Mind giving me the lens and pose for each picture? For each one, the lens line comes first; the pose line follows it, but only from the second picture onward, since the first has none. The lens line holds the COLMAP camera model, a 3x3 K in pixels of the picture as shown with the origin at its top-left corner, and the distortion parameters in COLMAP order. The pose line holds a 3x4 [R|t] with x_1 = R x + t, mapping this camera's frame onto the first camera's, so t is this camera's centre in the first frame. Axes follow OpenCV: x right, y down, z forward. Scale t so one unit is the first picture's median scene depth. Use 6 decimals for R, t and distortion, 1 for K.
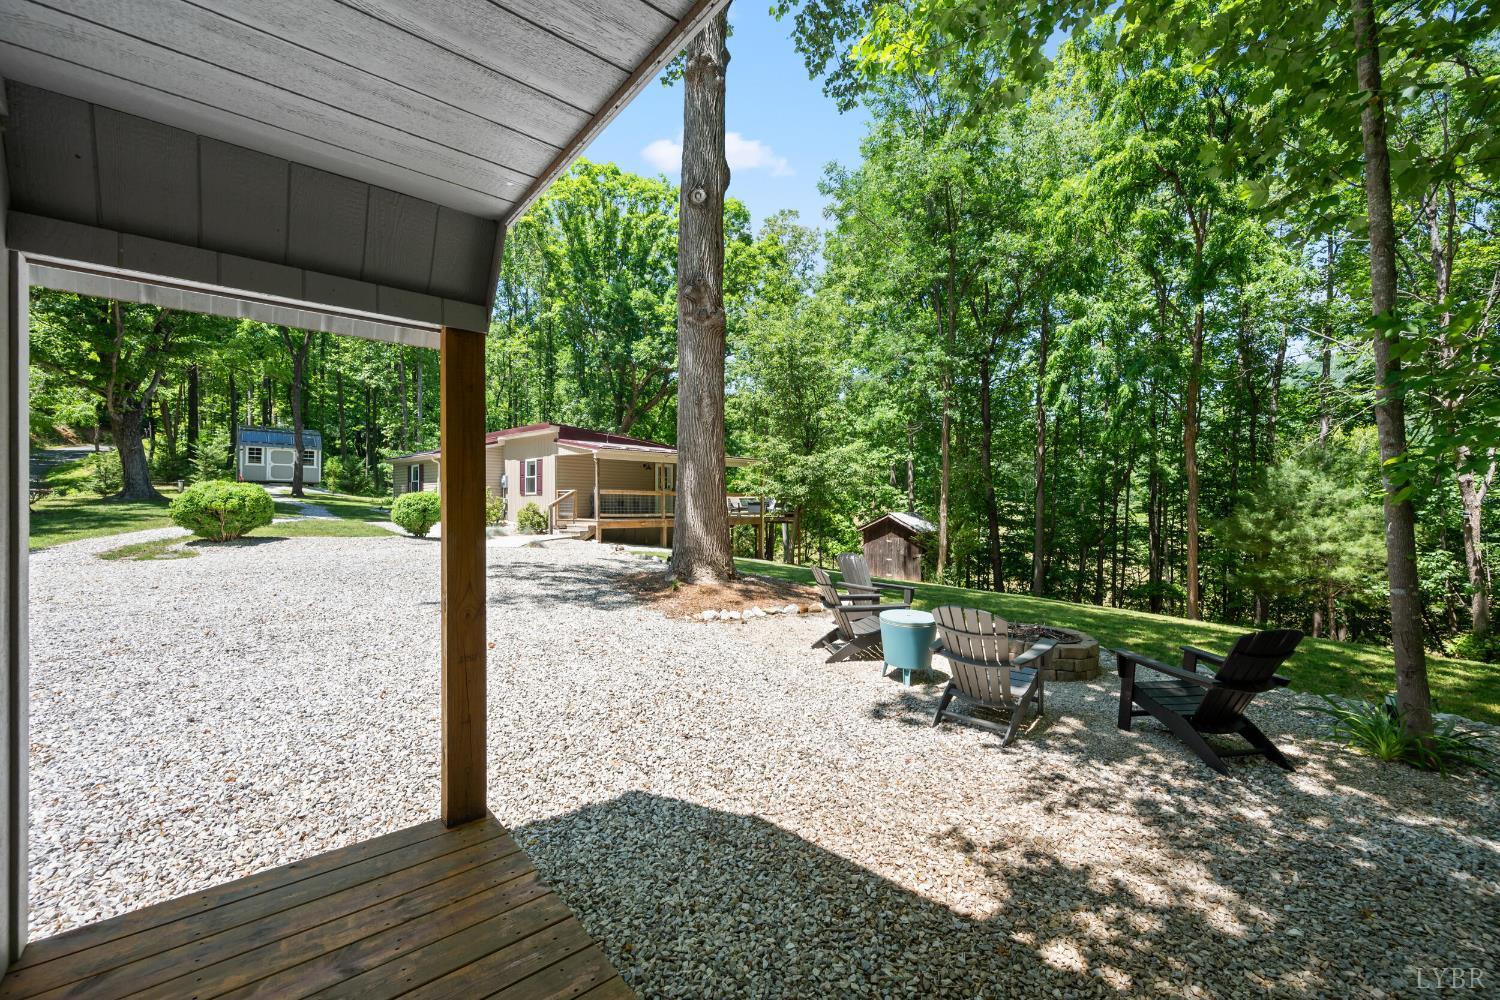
lens RADIAL K [[603.4, 0, 753.5], [0, 603.4, 507.5], [0, 0, 1]] dist [0.000758, 0.000062]
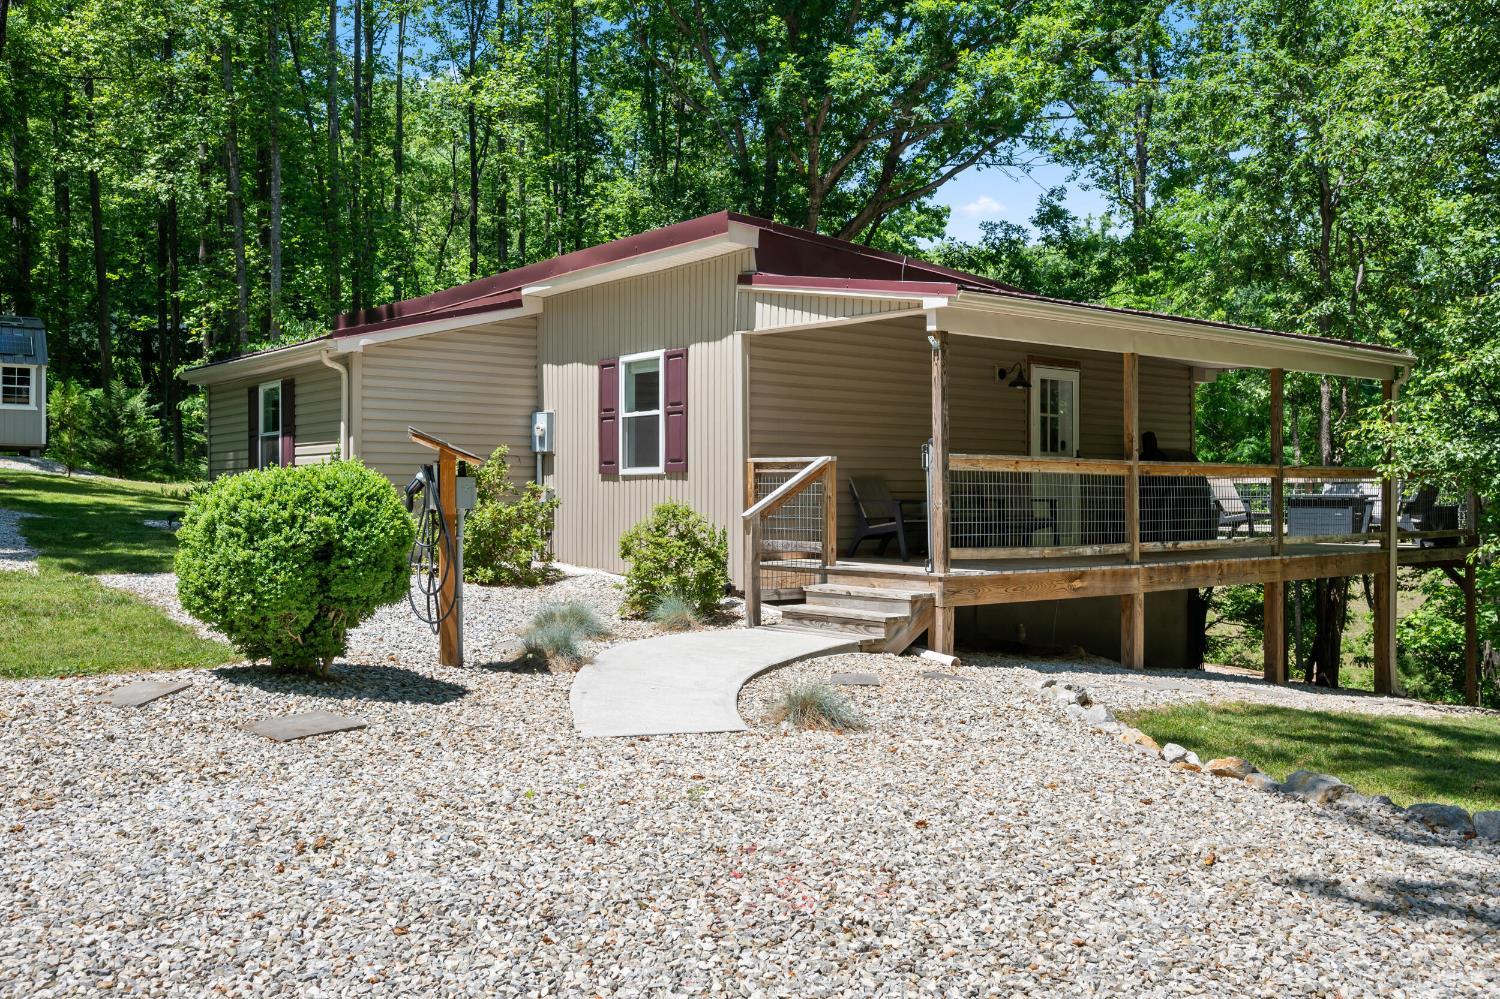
lens RADIAL K [[1211.2, 0, 749.0], [0, 1211.2, 496.9], [0, 0, 1]] dist [0.019291, 0.003710]
pose [[0.992053, -0.003118, -0.125785, -0.257738], [0.003140, 0.999995, -0.000025, -0.011192], [0.125784, -0.000370, 0.992058, 0.447235]]
